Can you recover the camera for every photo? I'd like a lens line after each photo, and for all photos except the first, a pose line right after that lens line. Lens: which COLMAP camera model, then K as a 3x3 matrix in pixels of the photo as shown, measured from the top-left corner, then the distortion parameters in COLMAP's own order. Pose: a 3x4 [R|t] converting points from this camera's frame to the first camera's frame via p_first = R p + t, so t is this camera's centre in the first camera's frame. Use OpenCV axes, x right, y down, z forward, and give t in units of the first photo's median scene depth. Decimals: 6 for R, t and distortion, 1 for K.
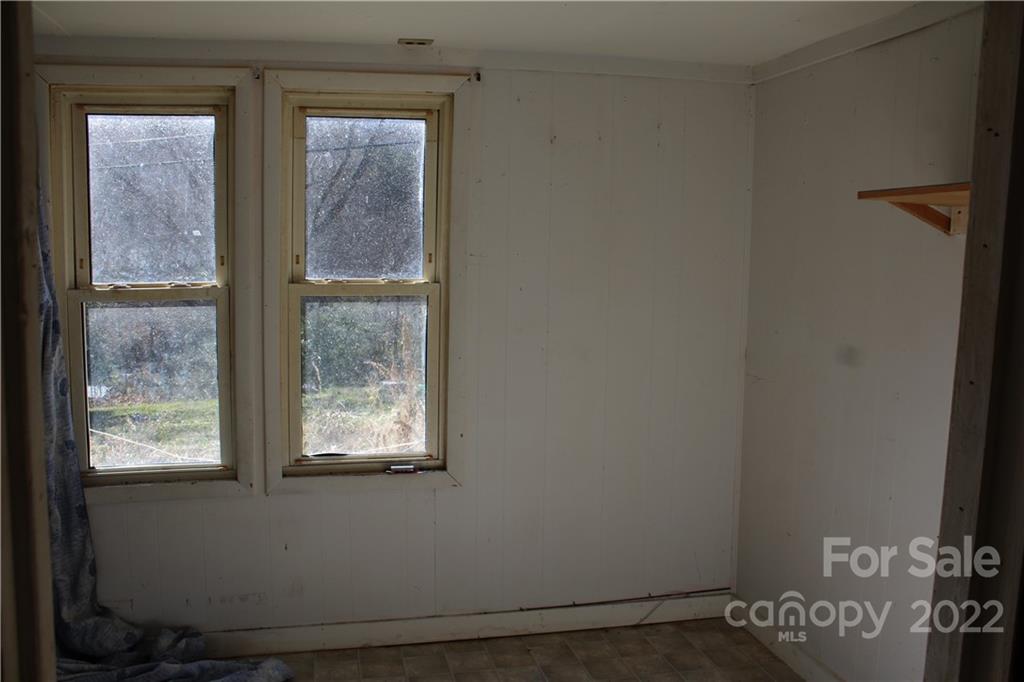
lens RADIAL K [[846.9, 0, 513.9], [0, 846.9, 343.4], [0, 0, 1]] dist [-0.166541, 0.142962]
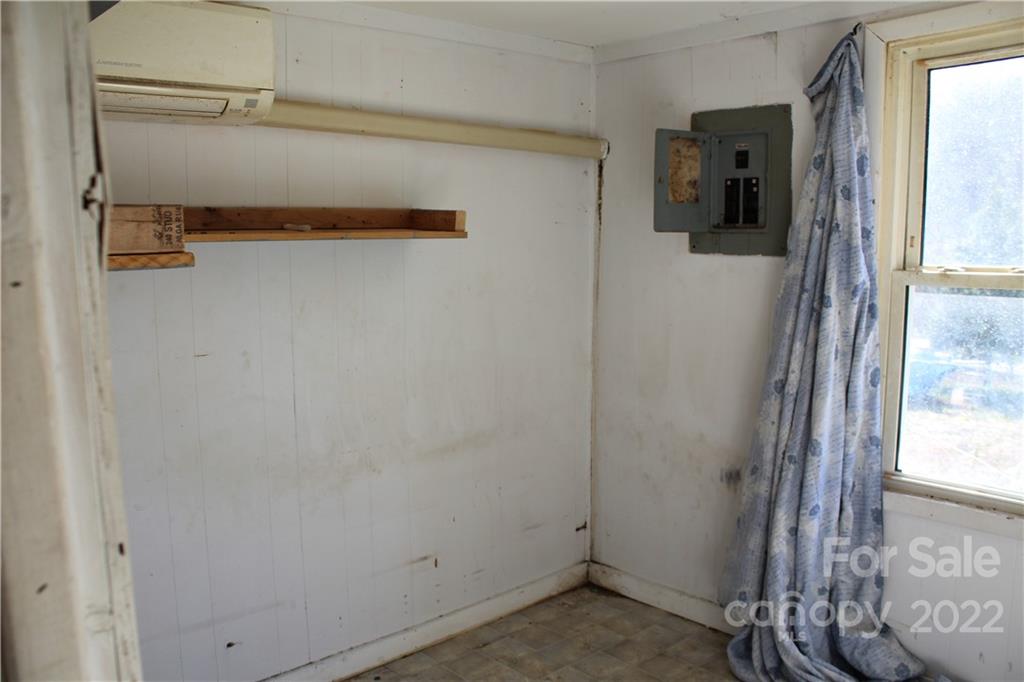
lens RADIAL K [[846.9, 0, 513.9], [0, 846.9, 343.4], [0, 0, 1]] dist [-0.166541, 0.142962]
pose [[0.479366, 0.108603, -0.870869, 0.050247], [-0.080255, 0.993581, 0.079730, -0.024646], [0.873938, 0.031672, 0.485005, 0.198092]]
